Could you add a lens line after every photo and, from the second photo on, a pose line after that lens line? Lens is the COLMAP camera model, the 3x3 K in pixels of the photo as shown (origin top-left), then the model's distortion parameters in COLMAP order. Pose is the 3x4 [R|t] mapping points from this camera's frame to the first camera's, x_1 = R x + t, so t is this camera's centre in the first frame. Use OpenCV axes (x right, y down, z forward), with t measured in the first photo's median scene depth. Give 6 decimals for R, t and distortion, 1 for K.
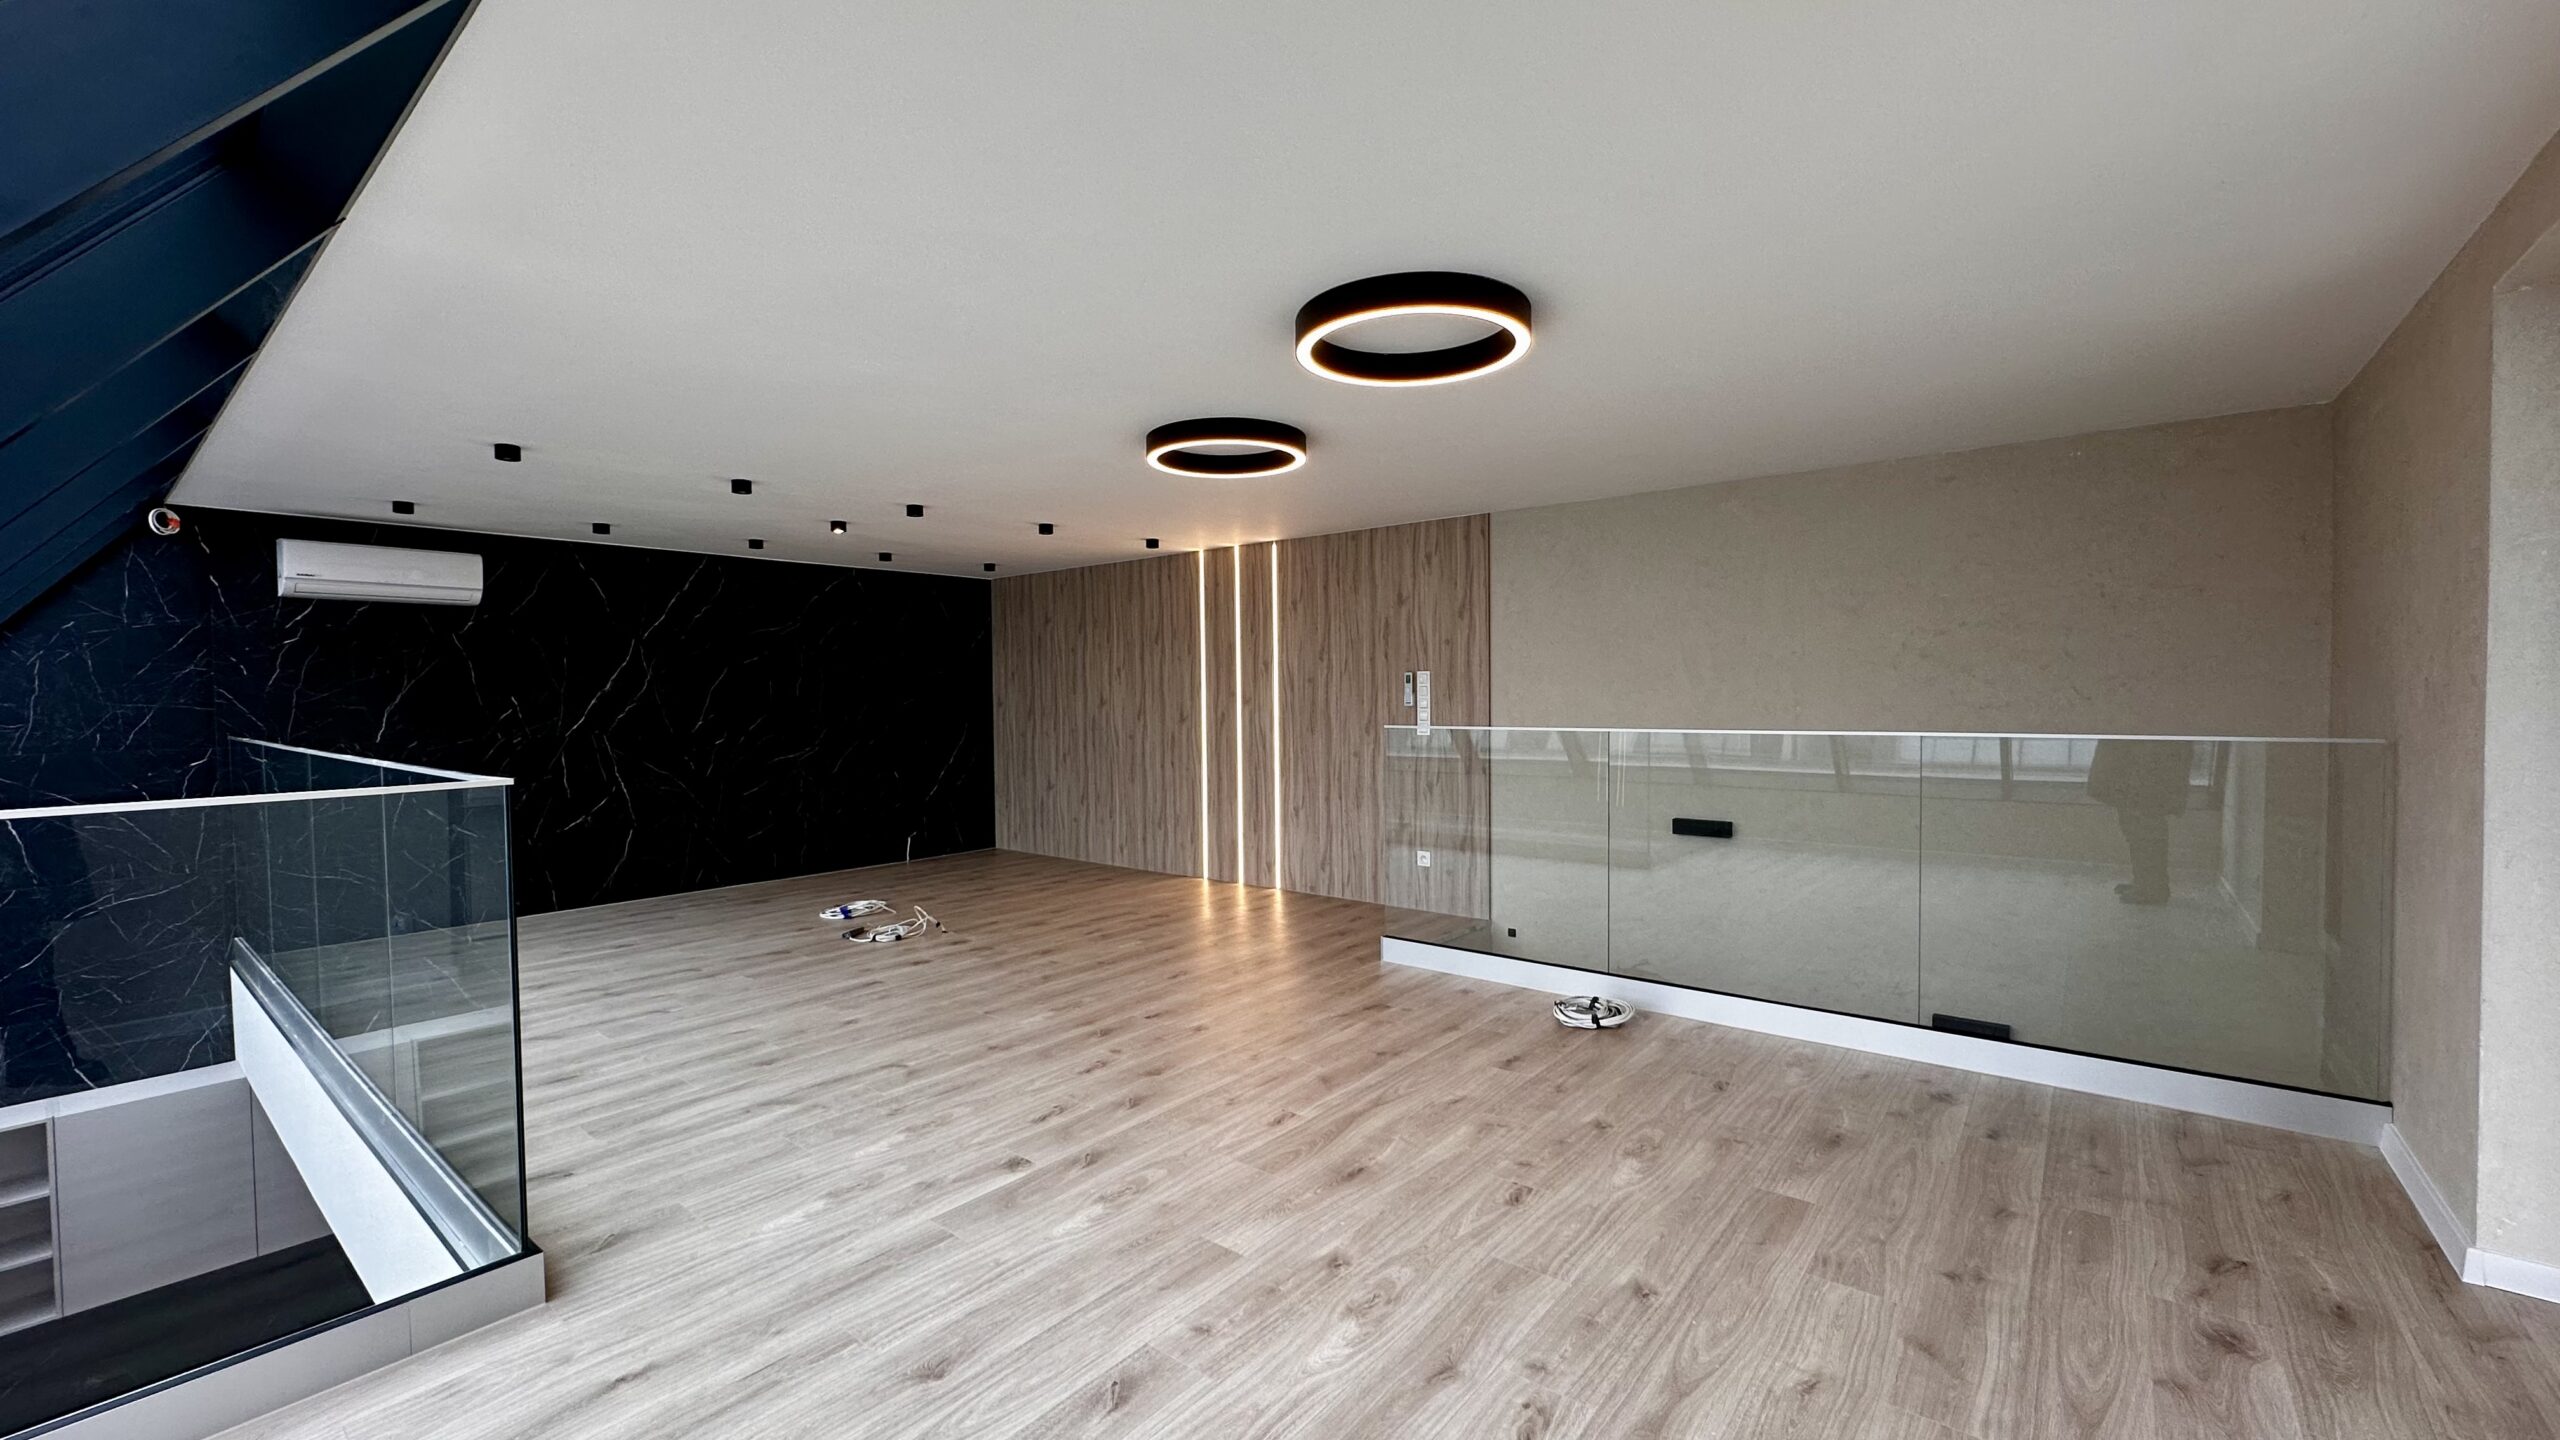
lens RADIAL K [[1018.5, 0, 1280.0], [0, 1018.5, 720.0], [0, 0, 1]] dist [-0.005850, 0.000401]
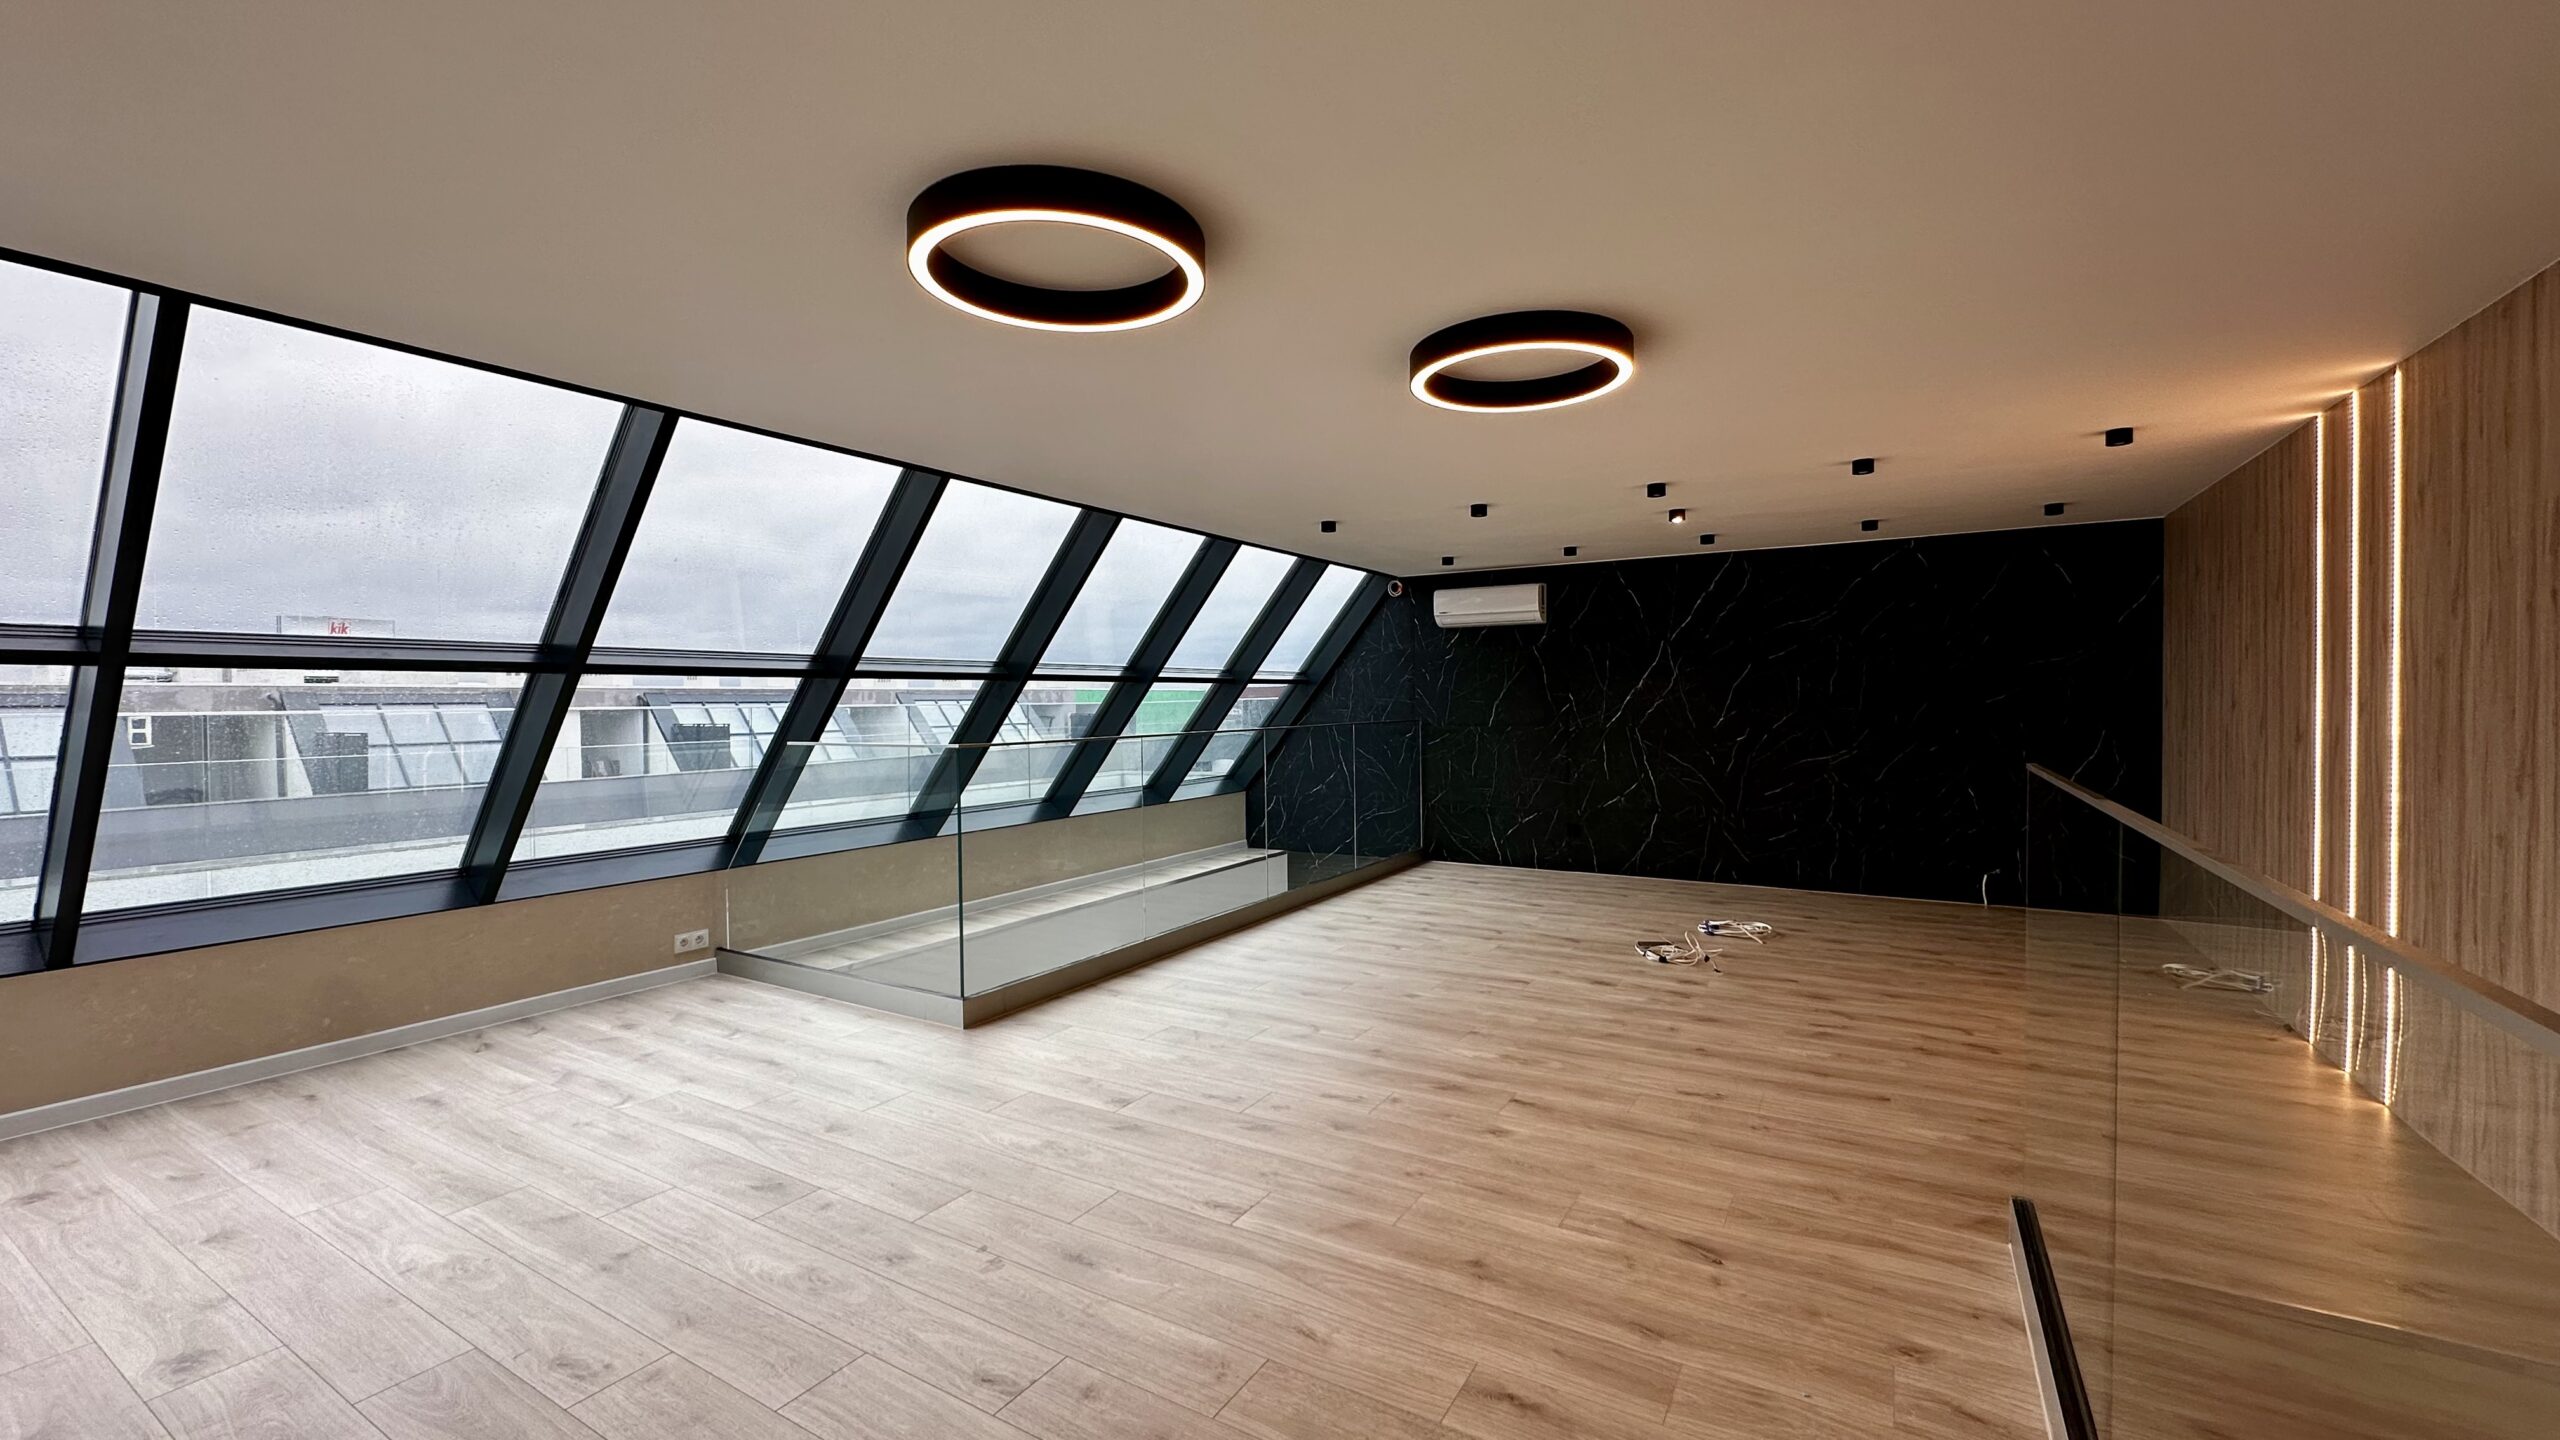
lens RADIAL K [[1018.5, 0, 1280.0], [0, 1018.5, 720.0], [0, 0, 1]] dist [-0.005850, 0.000401]
pose [[0.138292, 0.028643, -0.989977, 0.591864], [-0.018987, 0.999475, 0.026266, -0.023106], [0.990209, 0.015164, 0.138763, 0.659190]]
